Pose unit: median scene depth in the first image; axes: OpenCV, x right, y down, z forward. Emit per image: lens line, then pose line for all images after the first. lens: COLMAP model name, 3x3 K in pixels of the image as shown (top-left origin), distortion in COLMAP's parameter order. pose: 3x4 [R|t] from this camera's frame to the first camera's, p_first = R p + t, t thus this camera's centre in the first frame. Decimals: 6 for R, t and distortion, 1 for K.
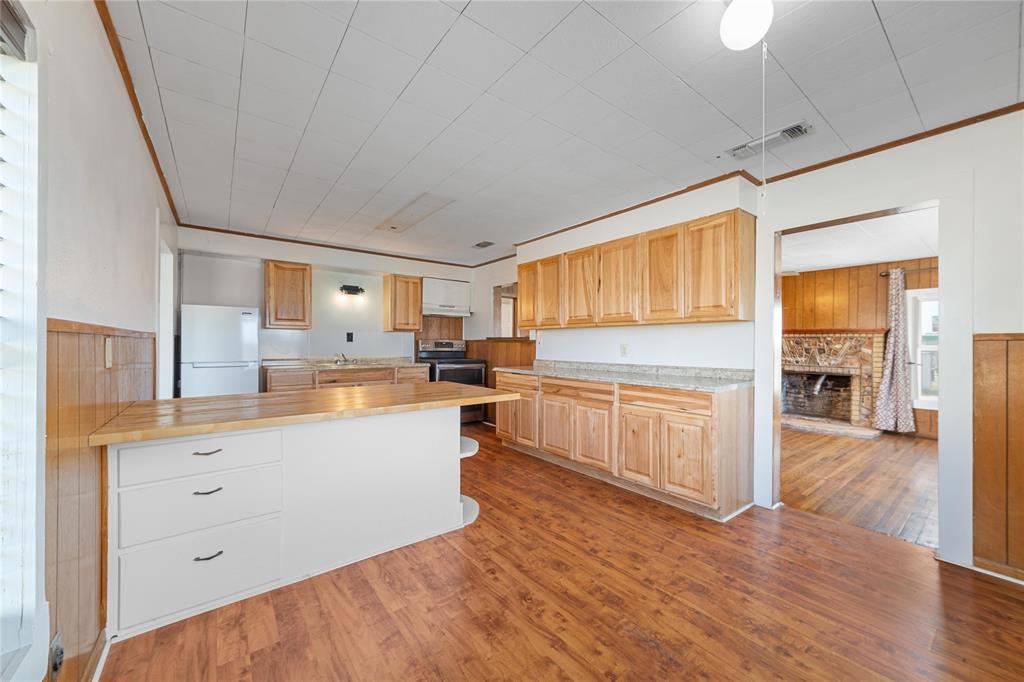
lens RADIAL K [[386.3, 0, 510.3], [0, 386.3, 342.0], [0, 0, 1]] dist [-0.005194, 0.002509]
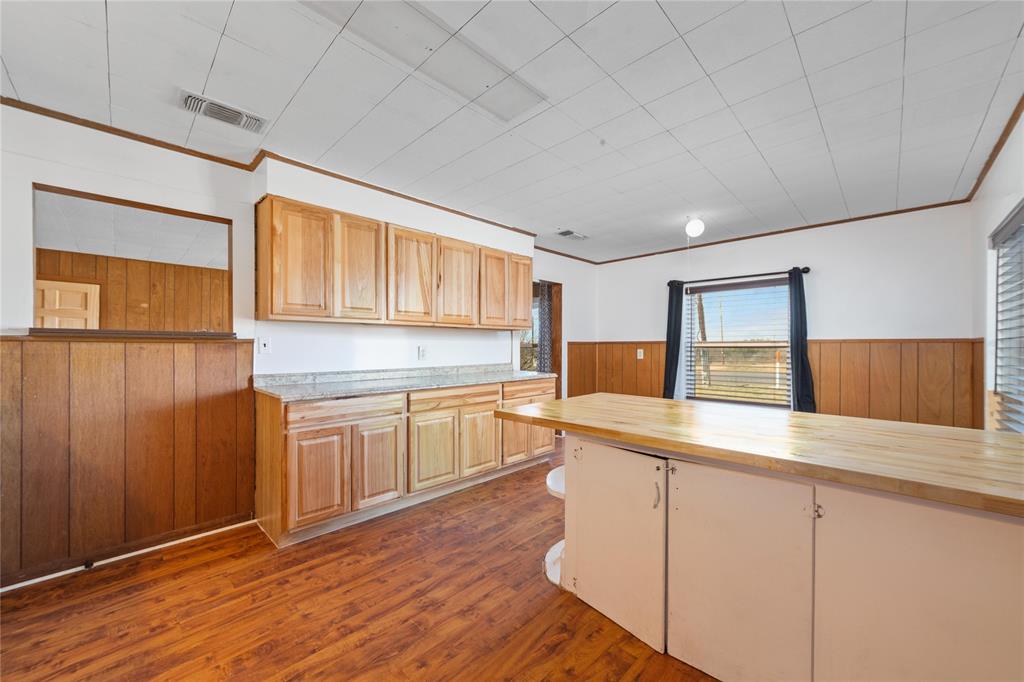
lens RADIAL K [[386.3, 0, 515.7], [0, 386.3, 345.5], [0, 0, 1]] dist [-0.005194, 0.002509]
pose [[-0.145254, -0.003539, 0.989388, -0.716157], [-0.006424, 0.999976, 0.002634, -0.000120], [-0.989374, -0.005973, -0.145273, 0.992249]]
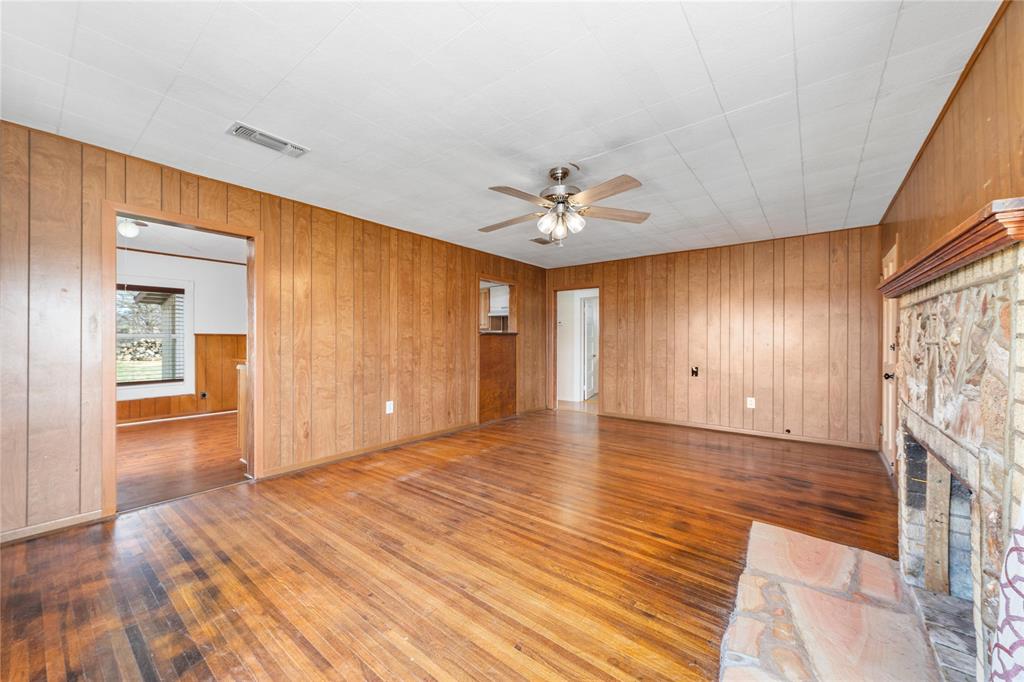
lens RADIAL K [[386.3, 0, 510.2], [0, 386.3, 338.7], [0, 0, 1]] dist [-0.005194, 0.002509]
pose [[0.249320, -0.011943, -0.968348, 1.591562], [0.002151, 0.999928, -0.011778, 0.025757], [0.968419, 0.000854, 0.249328, 1.170027]]
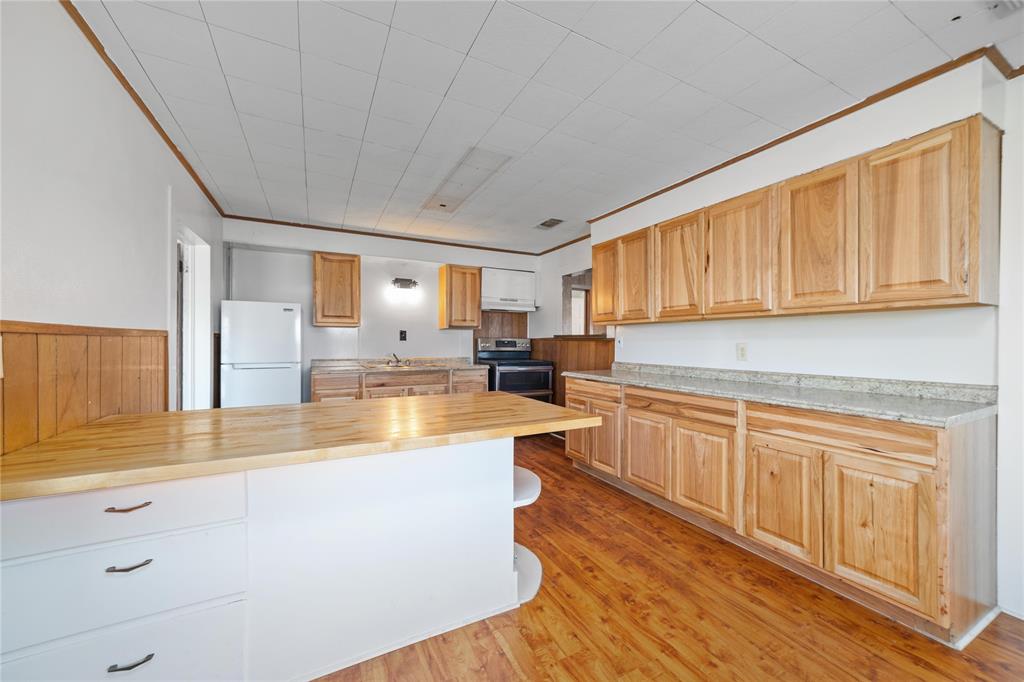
lens RADIAL K [[386.3, 0, 510.2], [0, 386.3, 342.3], [0, 0, 1]] dist [-0.005194, 0.002509]
pose [[0.984108, -0.000604, -0.177572, -0.008515], [0.001492, 0.999987, 0.004871, -0.000673], [0.177566, -0.005059, 0.984096, 0.221476]]
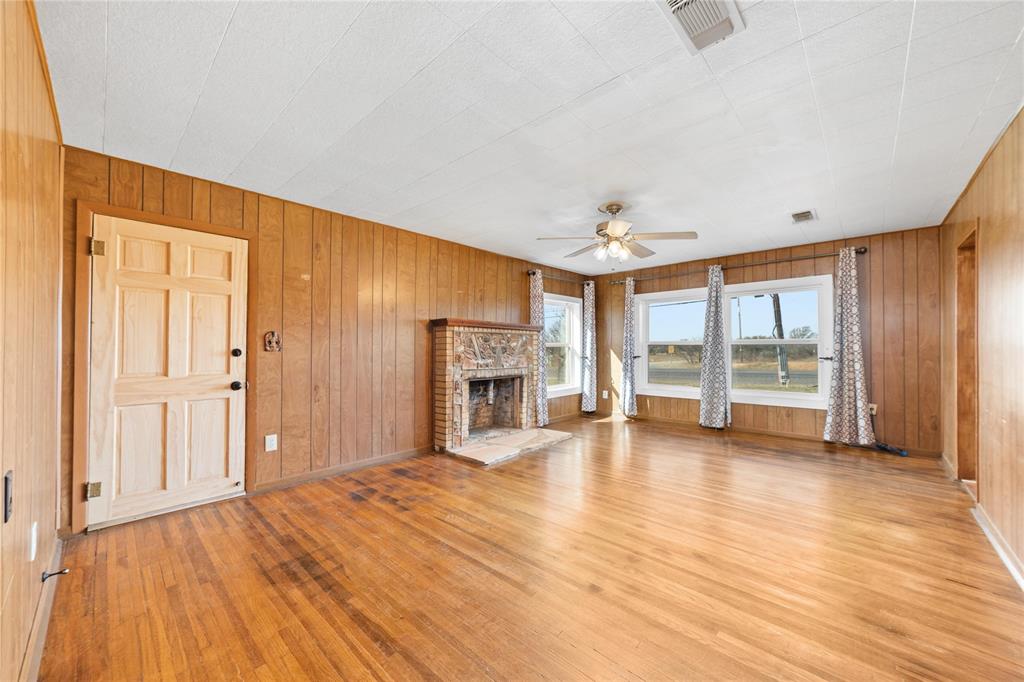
lens RADIAL K [[386.3, 0, 513.7], [0, 386.3, 339.7], [0, 0, 1]] dist [-0.005194, 0.002509]
pose [[-0.178368, 0.007945, 0.983932, -0.028476], [-0.003401, 0.999956, -0.008691, 0.013887], [-0.983958, -0.004897, -0.178333, 1.871711]]
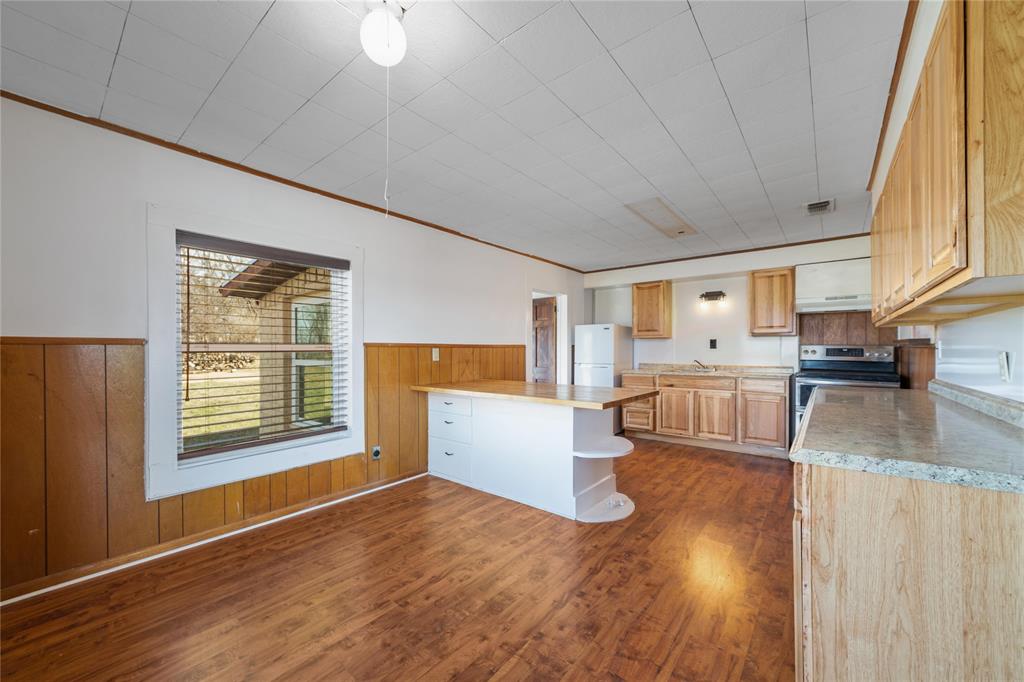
lens RADIAL K [[386.3, 0, 514.3], [0, 386.3, 349.5], [0, 0, 1]] dist [-0.005194, 0.002509]
pose [[0.233484, -0.001608, -0.972359, 0.629710], [0.005211, 0.999986, -0.000402, -0.000715], [0.972347, -0.004973, 0.233489, 0.409730]]
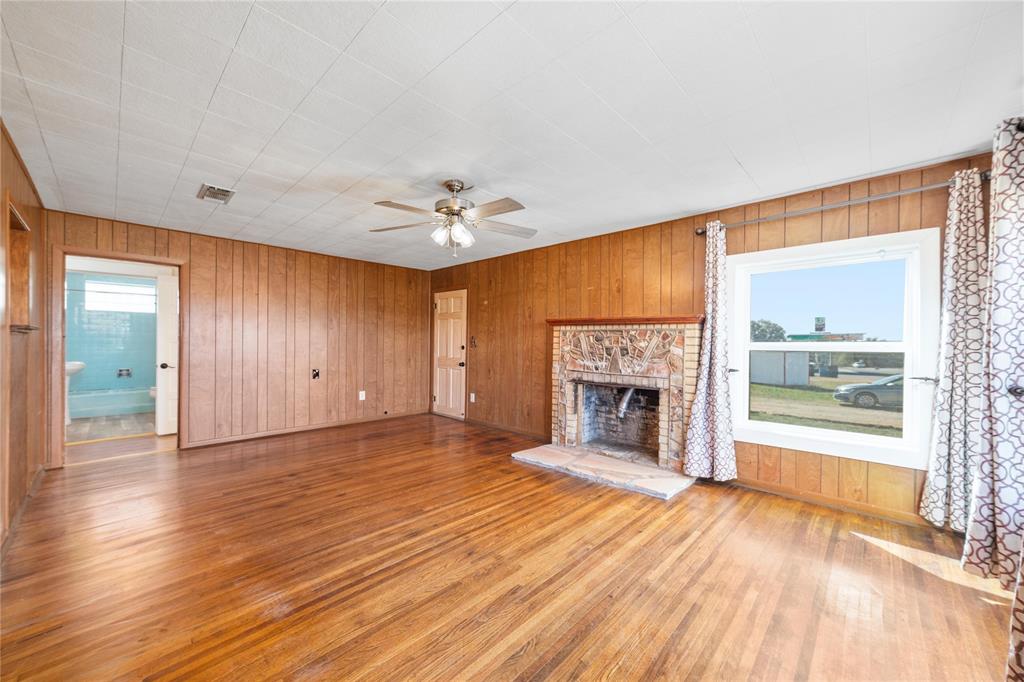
lens RADIAL K [[386.3, 0, 510.0], [0, 386.3, 342.6], [0, 0, 1]] dist [-0.005194, 0.002509]
pose [[0.987476, 0.000035, 0.157769, 0.850066], [-0.000358, 0.999998, 0.002016, 0.011946], [-0.157768, -0.002048, 0.987474, 0.636567]]
